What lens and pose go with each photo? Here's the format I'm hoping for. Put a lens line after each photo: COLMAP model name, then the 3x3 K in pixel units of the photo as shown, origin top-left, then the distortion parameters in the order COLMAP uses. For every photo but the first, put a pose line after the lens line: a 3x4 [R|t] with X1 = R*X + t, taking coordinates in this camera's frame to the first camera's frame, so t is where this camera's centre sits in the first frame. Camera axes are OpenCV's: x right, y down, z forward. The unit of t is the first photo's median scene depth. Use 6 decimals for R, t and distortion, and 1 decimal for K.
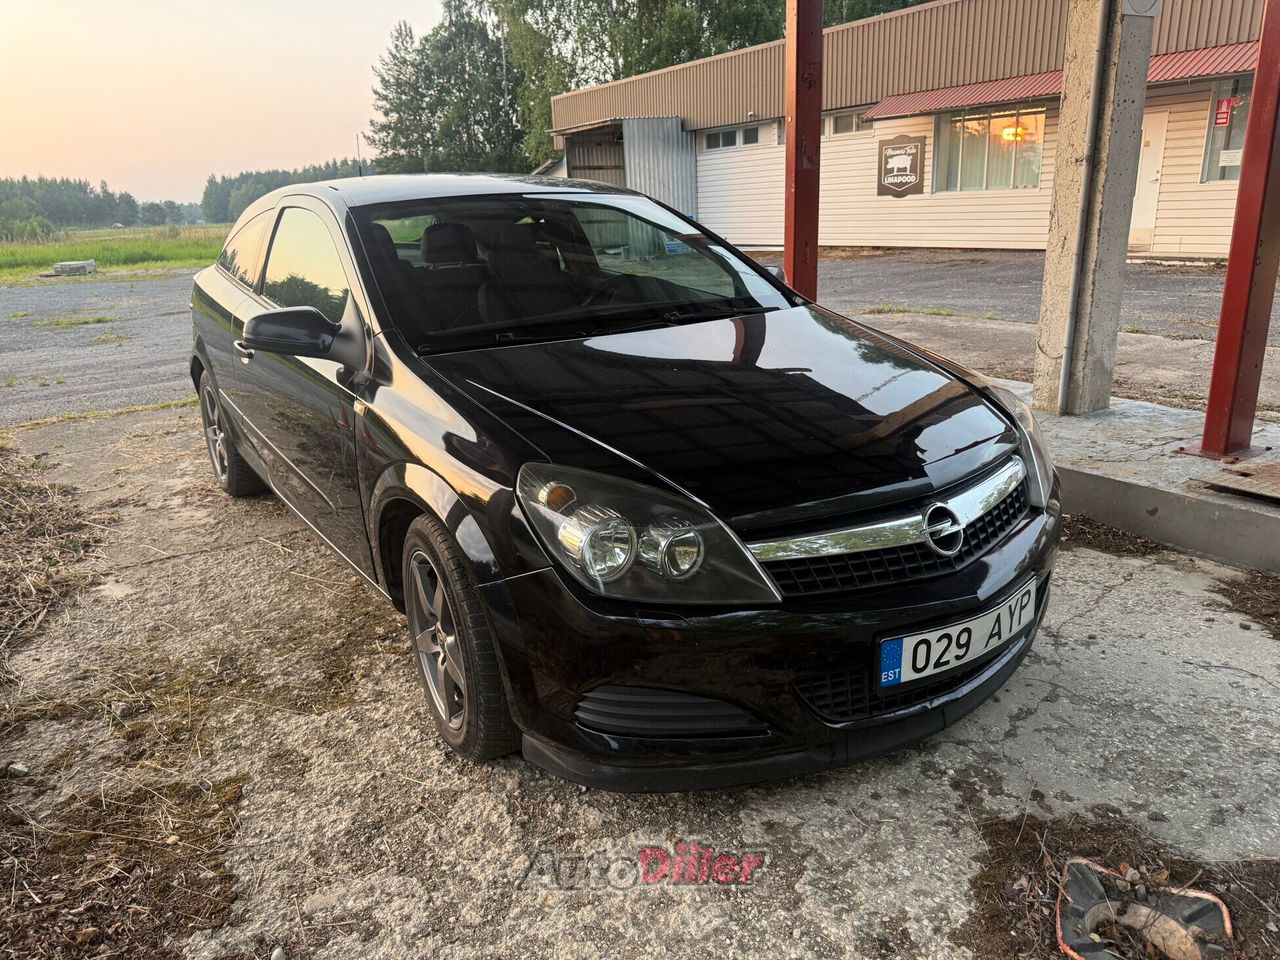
lens RADIAL K [[904.6, 0, 633.1], [0, 904.6, 478.7], [0, 0, 1]] dist [0.029101, -0.033454]
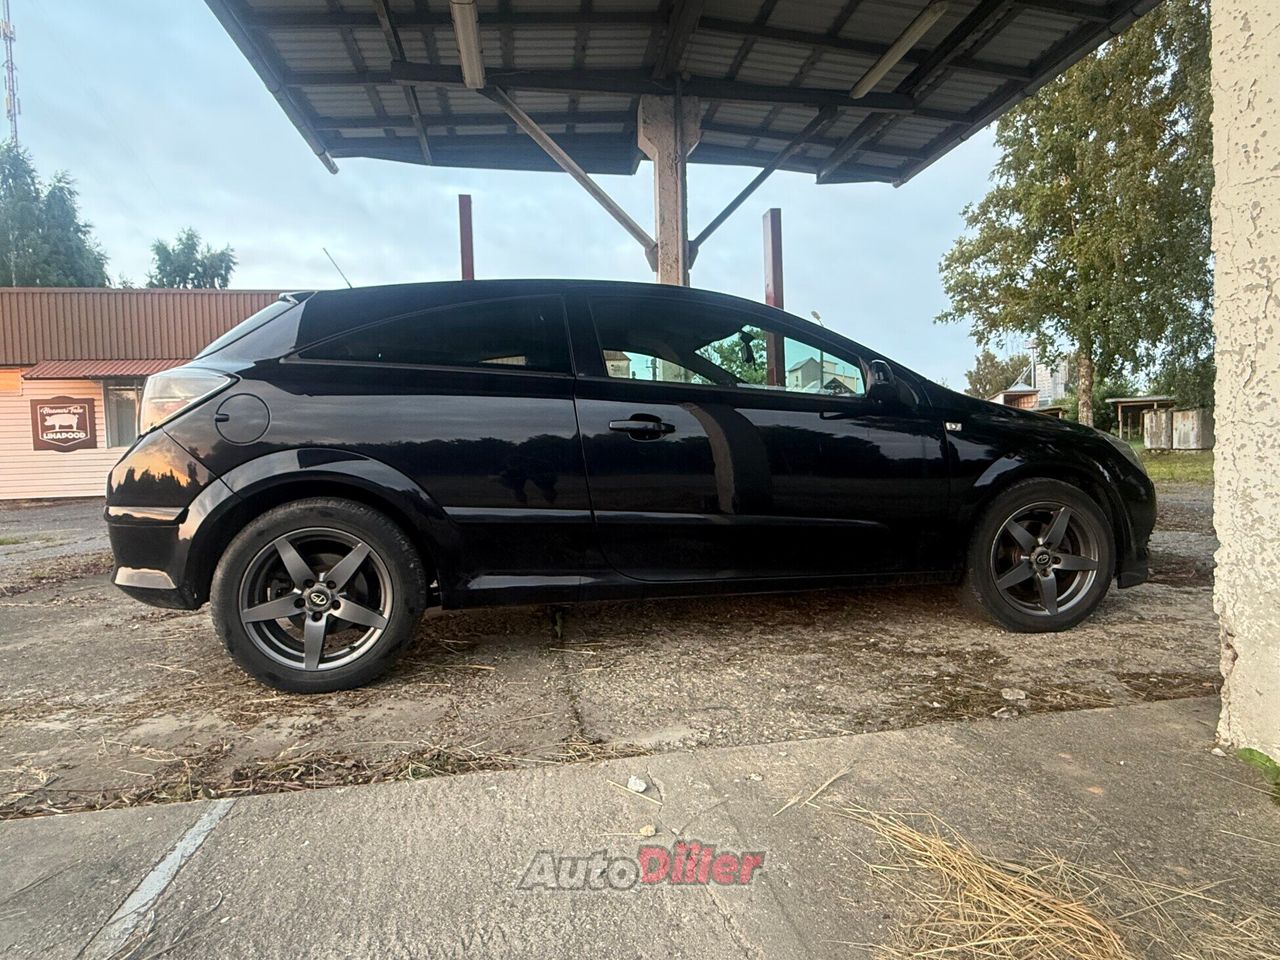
lens RADIAL K [[695.3, 0, 628.2], [0, 695.3, 482.7], [0, 0, 1]] dist [0.006752, 0.000744]
pose [[0.392886, -0.009459, 0.919539, -0.199687], [0.281930, 0.953032, -0.110655, -0.002769], [-0.875303, 0.302720, 0.377100, 0.139781]]
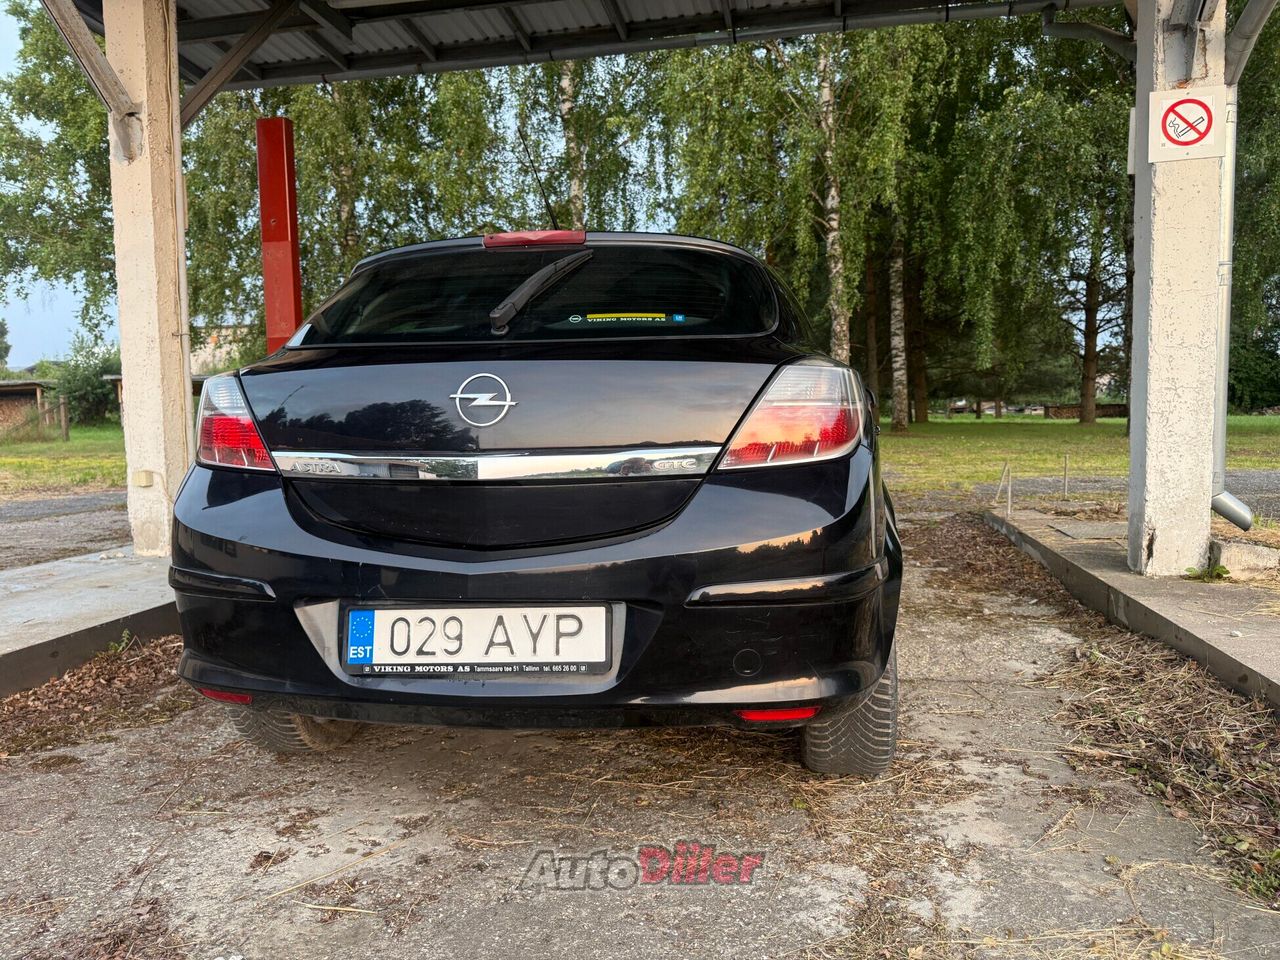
lens RADIAL K [[904.6, 0, 642.9], [0, 904.6, 479.7], [0, 0, 1]] dist [0.029101, -0.033454]
pose [[-0.724904, 0.001136, 0.688849, -0.174125], [0.242669, 0.936314, 0.253826, -0.074994], [-0.644691, 0.351162, -0.679013, 0.339929]]
